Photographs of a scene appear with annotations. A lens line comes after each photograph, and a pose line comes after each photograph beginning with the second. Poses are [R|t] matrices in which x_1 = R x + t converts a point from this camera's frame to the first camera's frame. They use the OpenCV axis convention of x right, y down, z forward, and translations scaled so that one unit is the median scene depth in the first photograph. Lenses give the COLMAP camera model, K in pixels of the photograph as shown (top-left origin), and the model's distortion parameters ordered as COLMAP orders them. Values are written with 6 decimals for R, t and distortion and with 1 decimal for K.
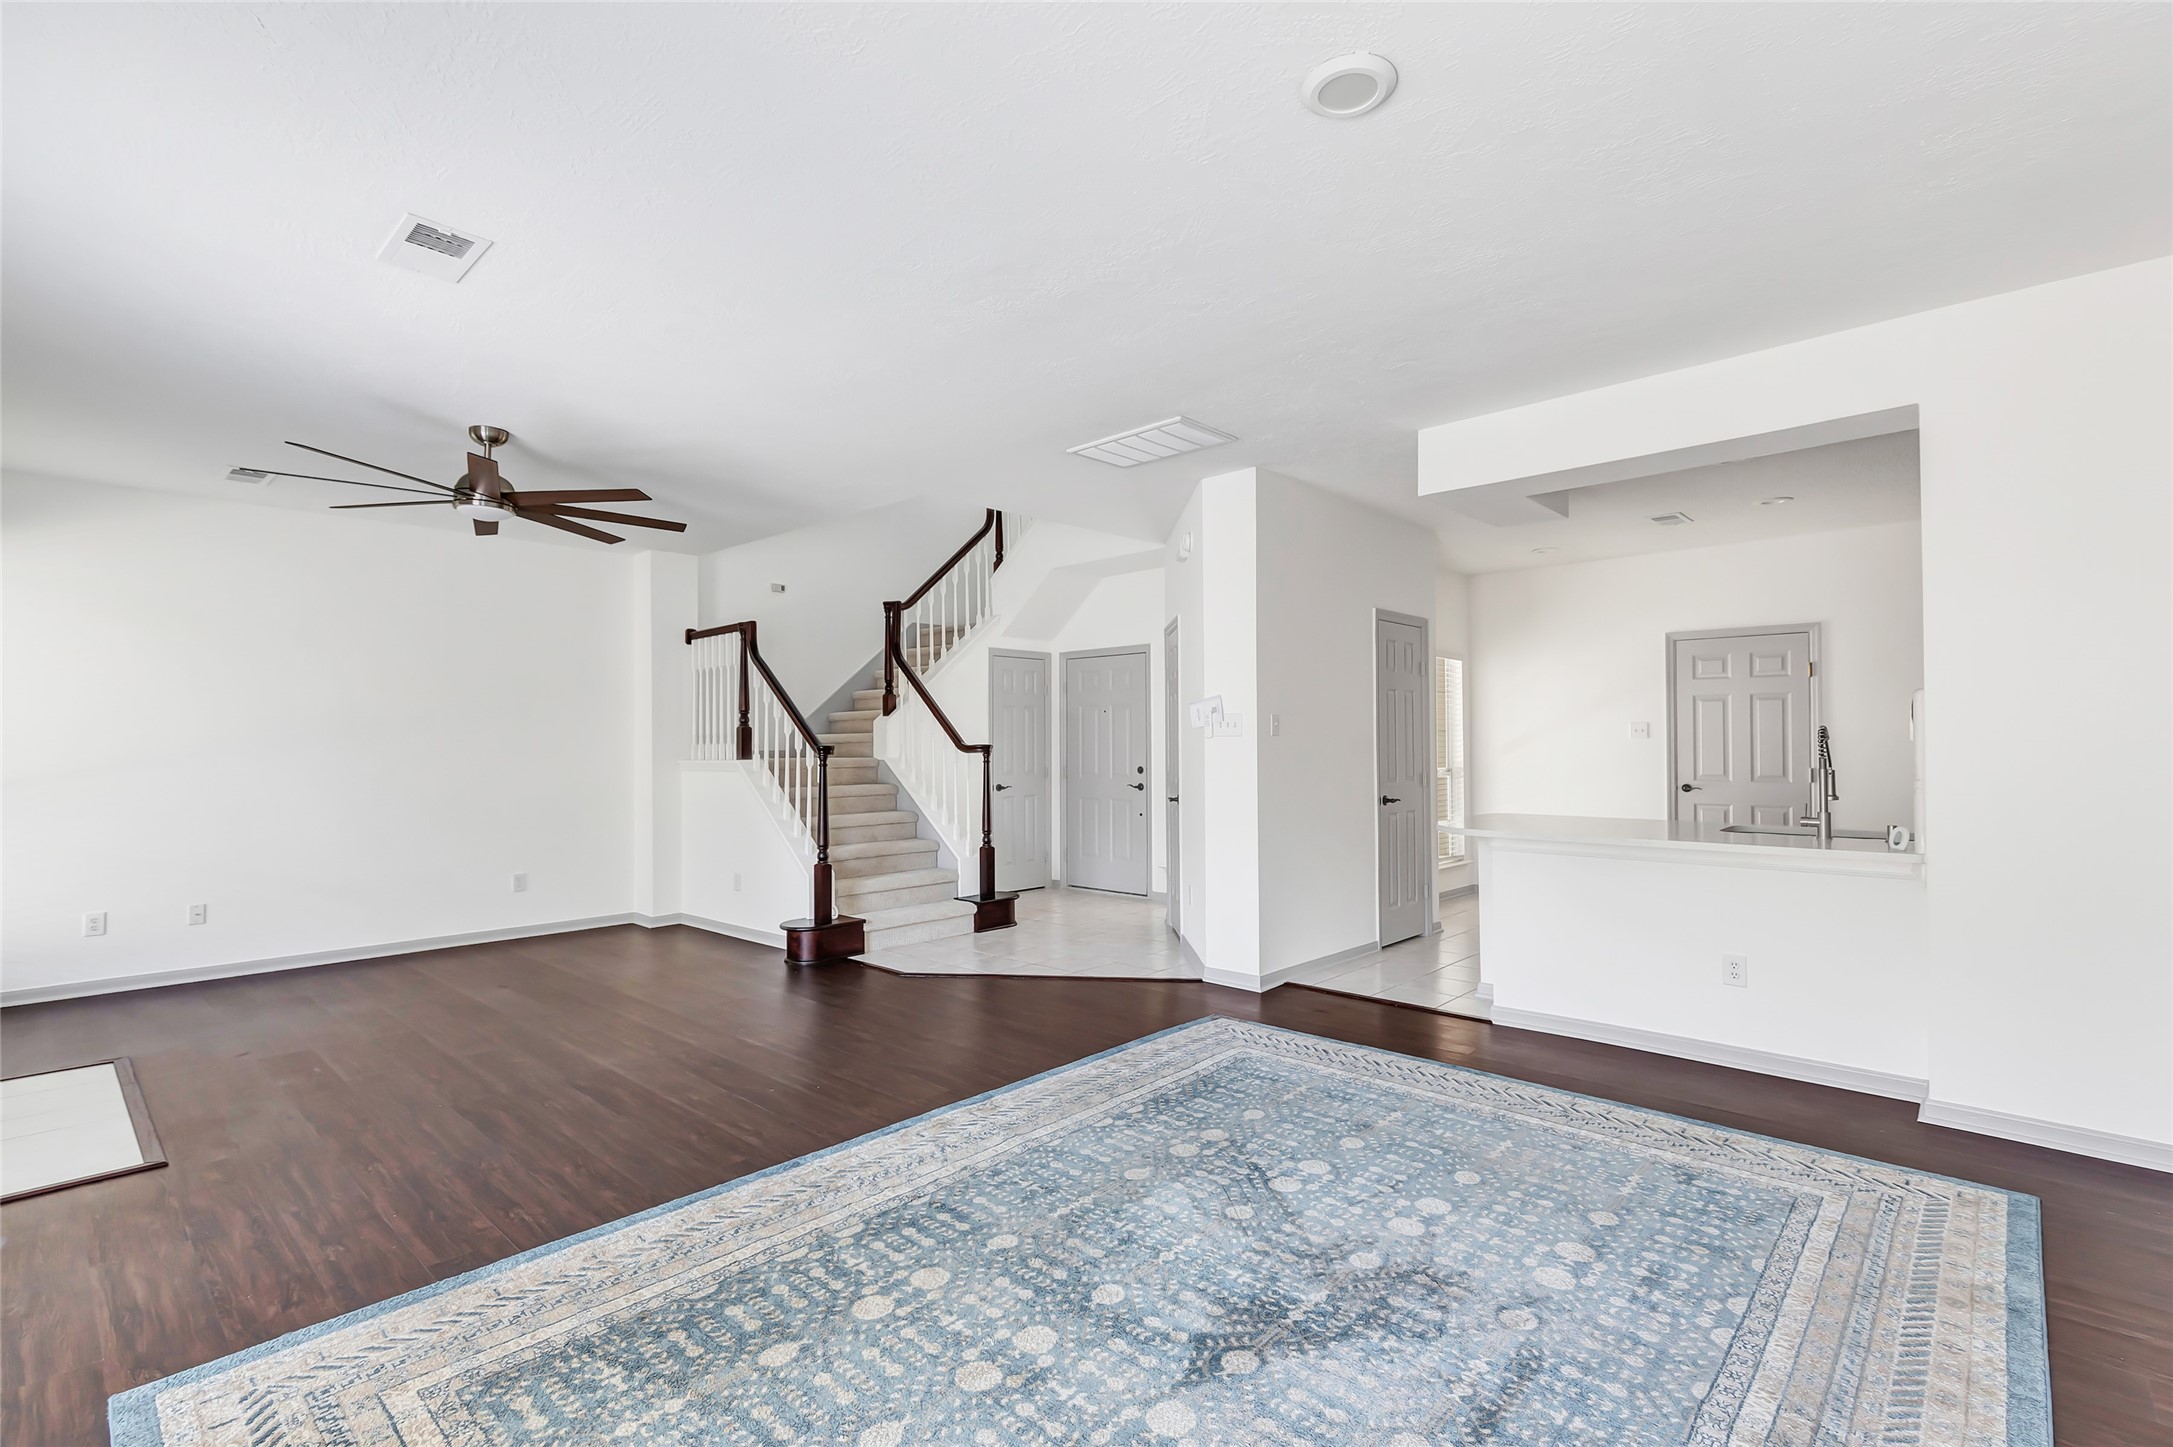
lens RADIAL K [[1000.0, 0, 1140.9], [0, 1000.0, 730.2], [0, 0, 1]] dist [0.000254, -0.000484]
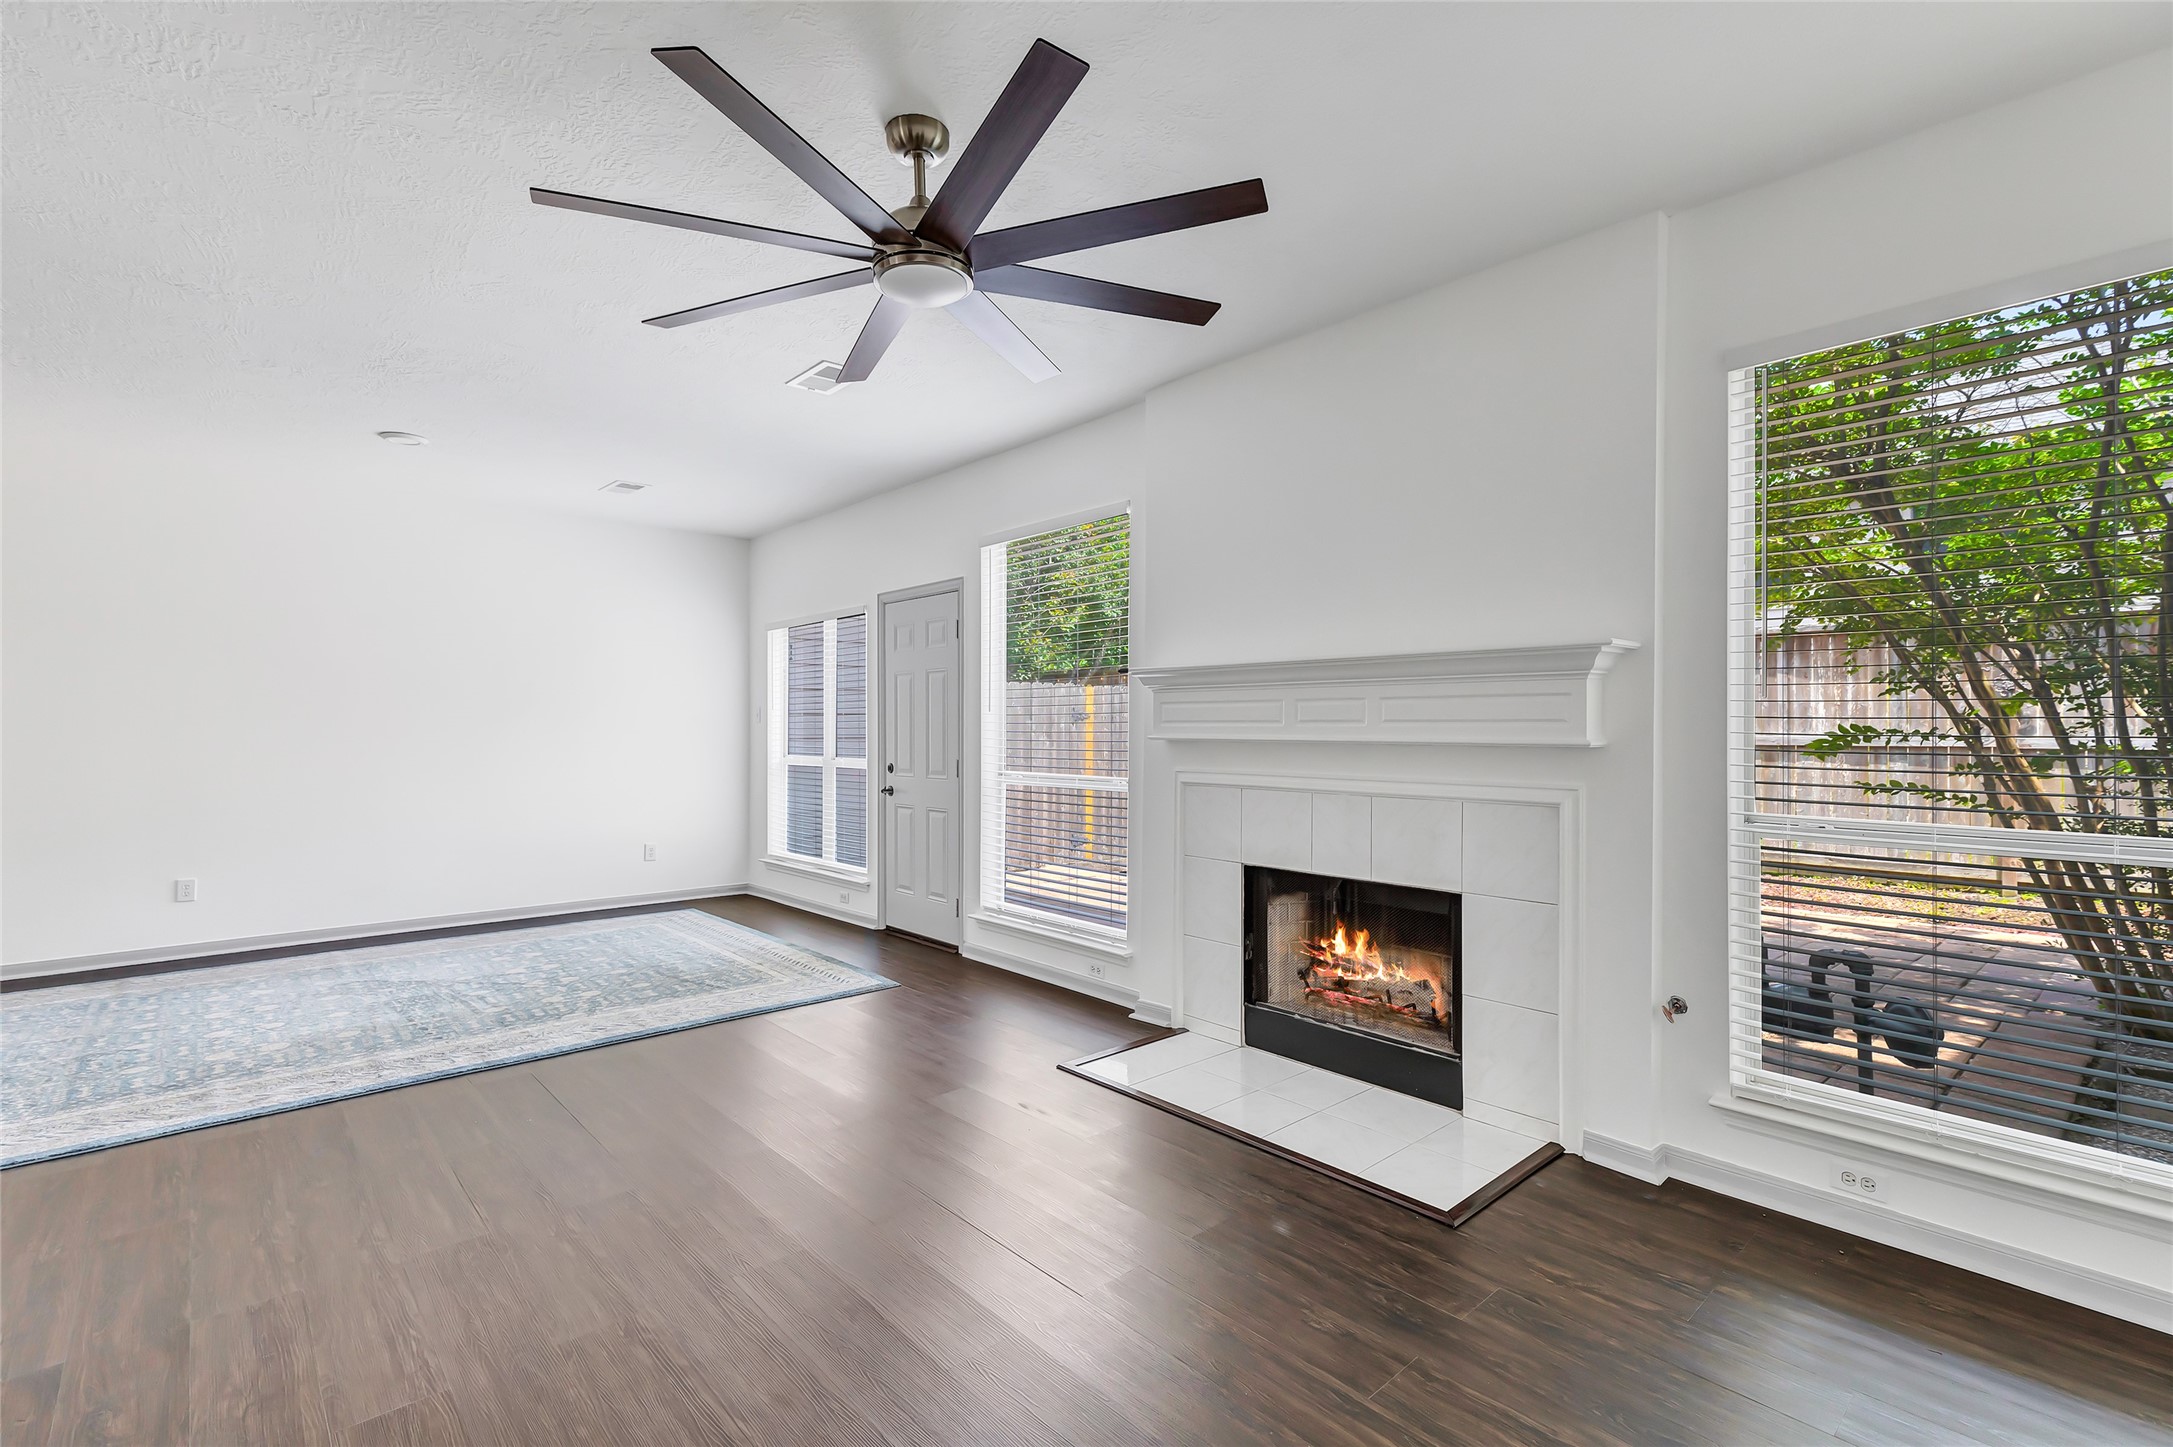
lens RADIAL K [[982.2, 0, 1121.7], [0, 982.2, 726.0], [0, 0, 1]] dist [0.001223, 0.000460]
pose [[-0.995165, 0.006099, 0.098031, -0.544340], [0.004483, 0.999850, -0.016700, 0.018638], [-0.098118, -0.016180, -0.995043, 1.014530]]
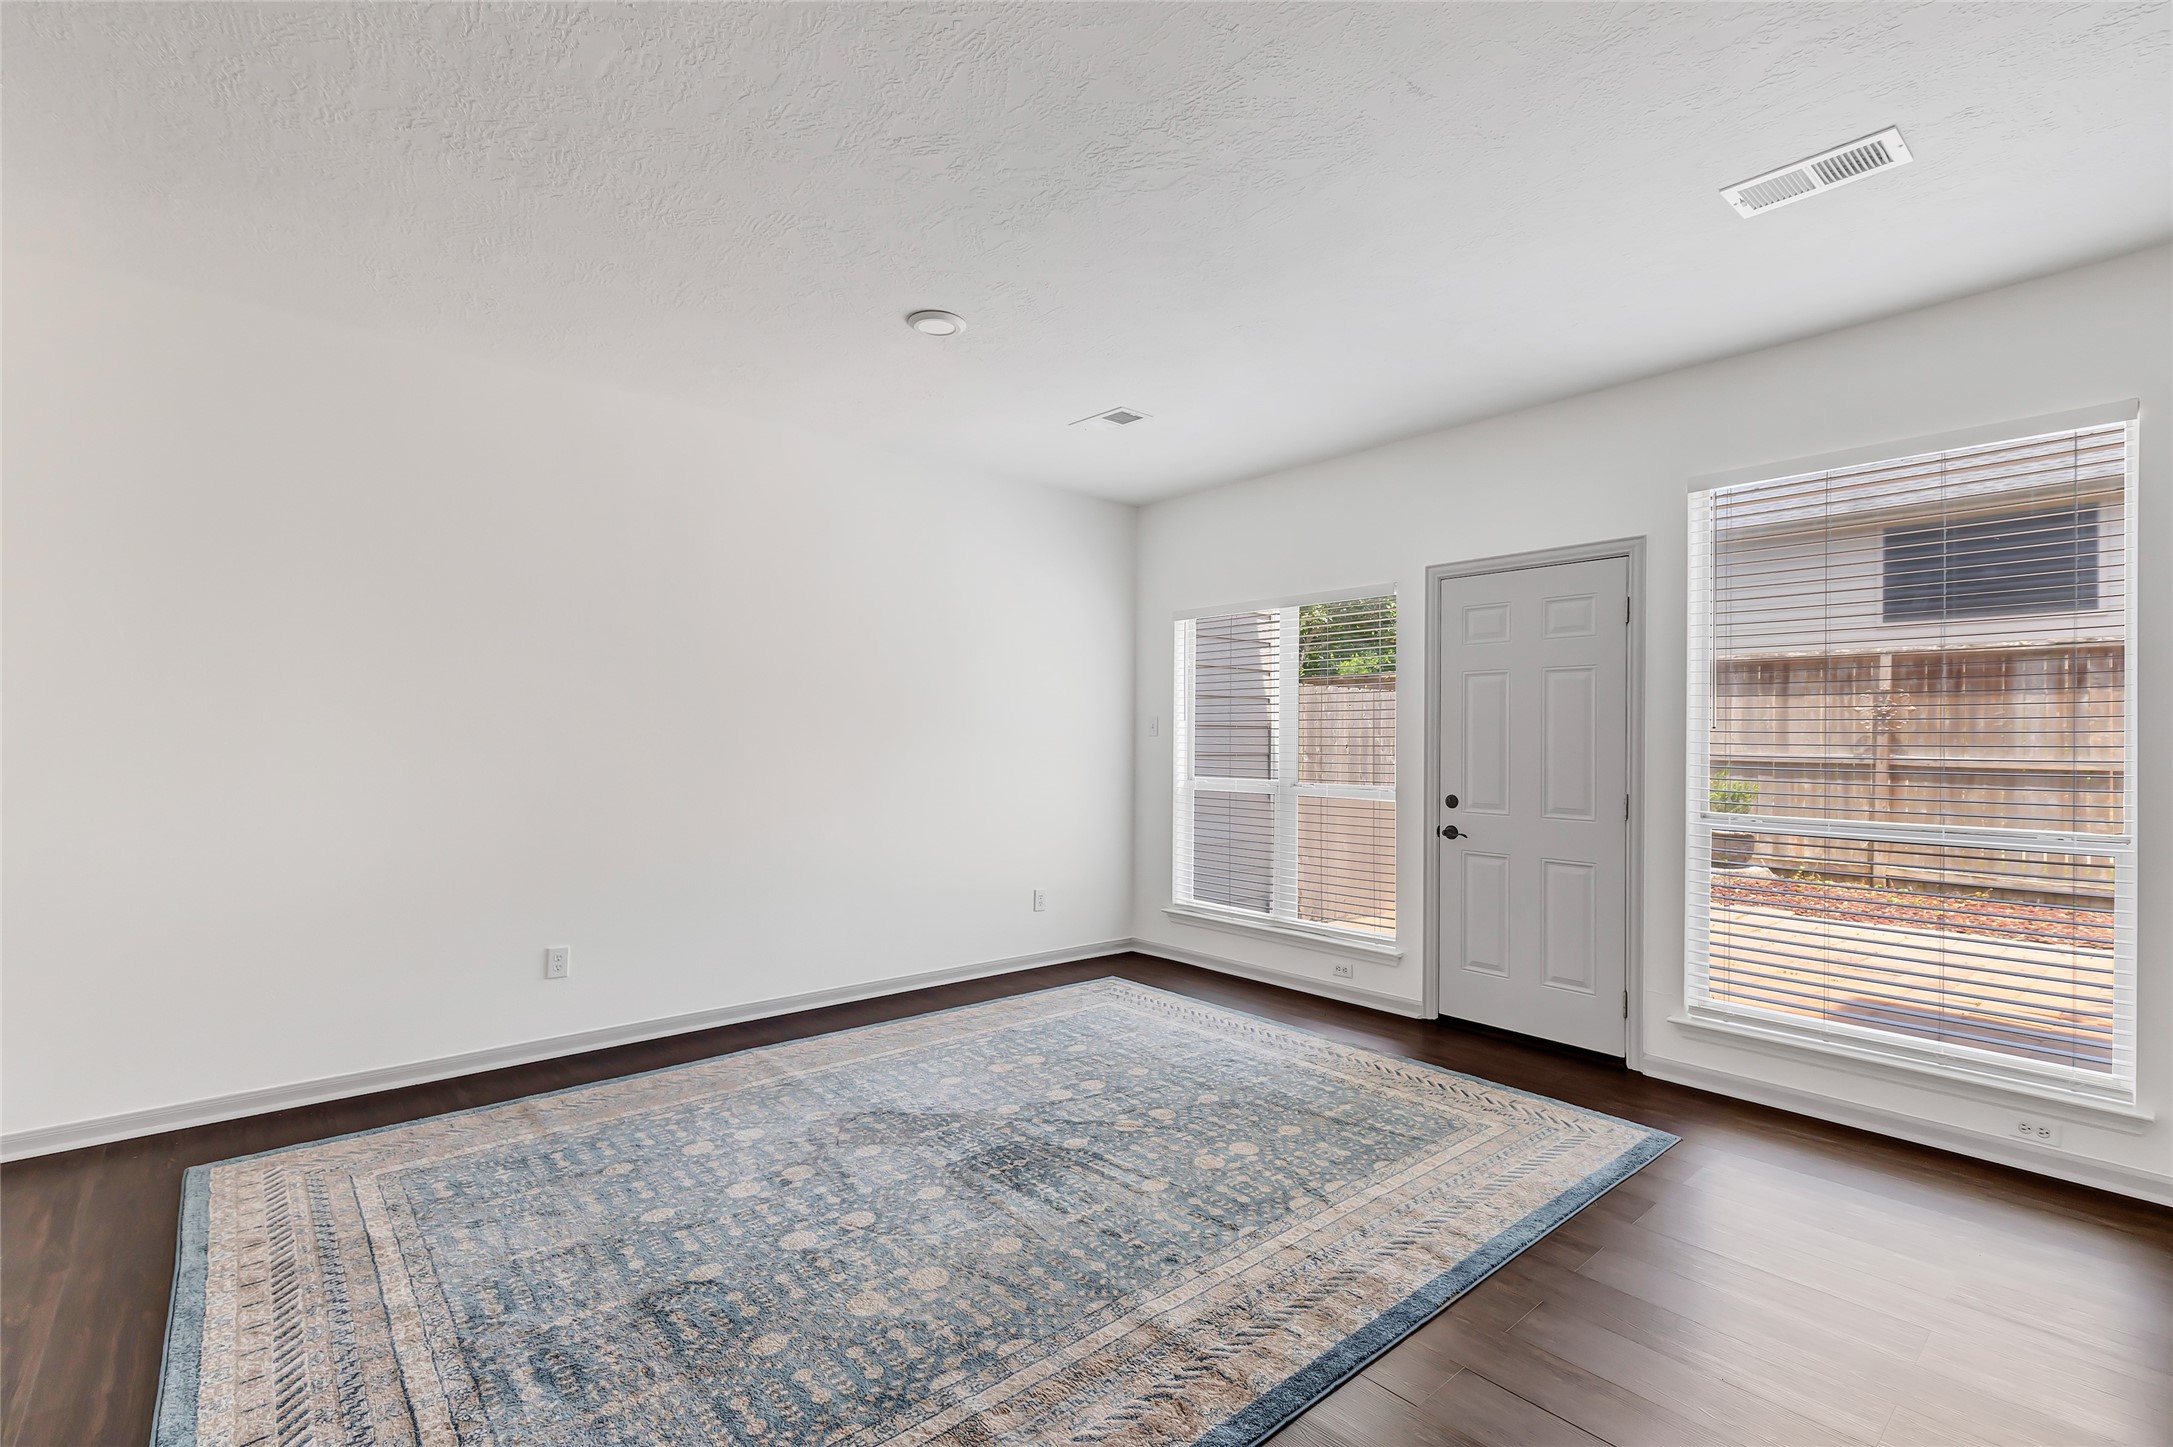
lens RADIAL K [[982.2, 0, 1121.7], [0, 982.2, 726.0], [0, 0, 1]] dist [0.001223, 0.000460]
pose [[-0.992167, -0.001831, 0.124907, -0.092352], [-0.005225, 0.999626, -0.026846, 0.008941], [-0.124811, -0.027288, -0.991805, 0.822350]]
